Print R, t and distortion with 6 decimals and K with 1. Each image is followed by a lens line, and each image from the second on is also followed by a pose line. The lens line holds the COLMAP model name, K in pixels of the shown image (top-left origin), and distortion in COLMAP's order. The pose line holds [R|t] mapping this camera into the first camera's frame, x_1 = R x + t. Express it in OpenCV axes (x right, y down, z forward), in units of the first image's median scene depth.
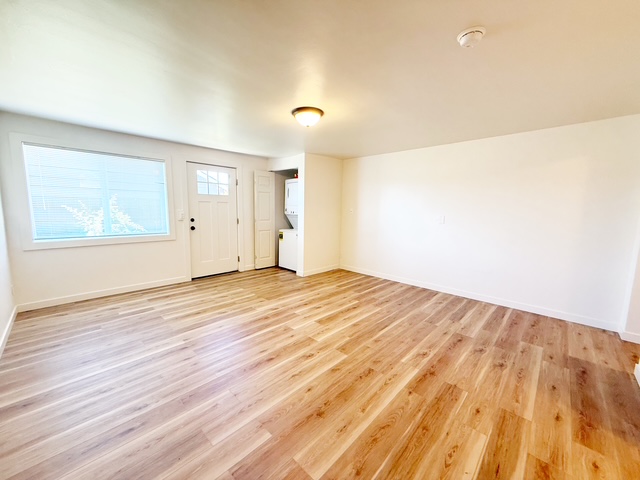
lens RADIAL K [[255.3, 0, 319.6], [0, 255.3, 239.5], [0, 0, 1]] dist [-0.001713, 0.000645]
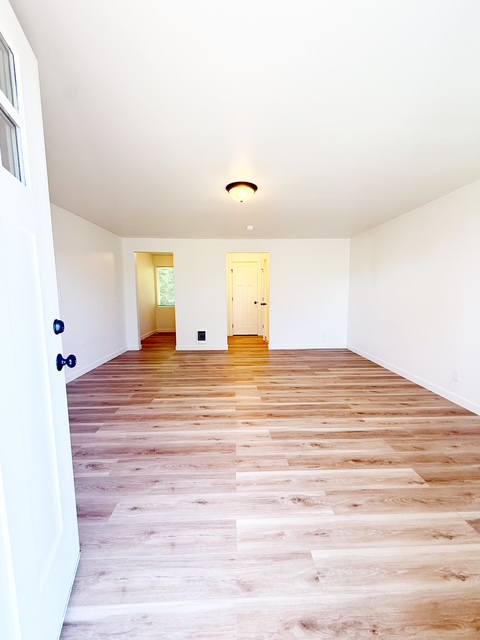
lens RADIAL K [[255.3, 0, 240.7], [0, 255.3, 321.2], [0, 0, 1]] dist [-0.001713, 0.000645]
pose [[-0.720181, -0.093488, 0.687459, -0.593446], [0.072282, 0.975377, 0.208365, -0.149428], [-0.690011, 0.199751, -0.695690, 1.379528]]
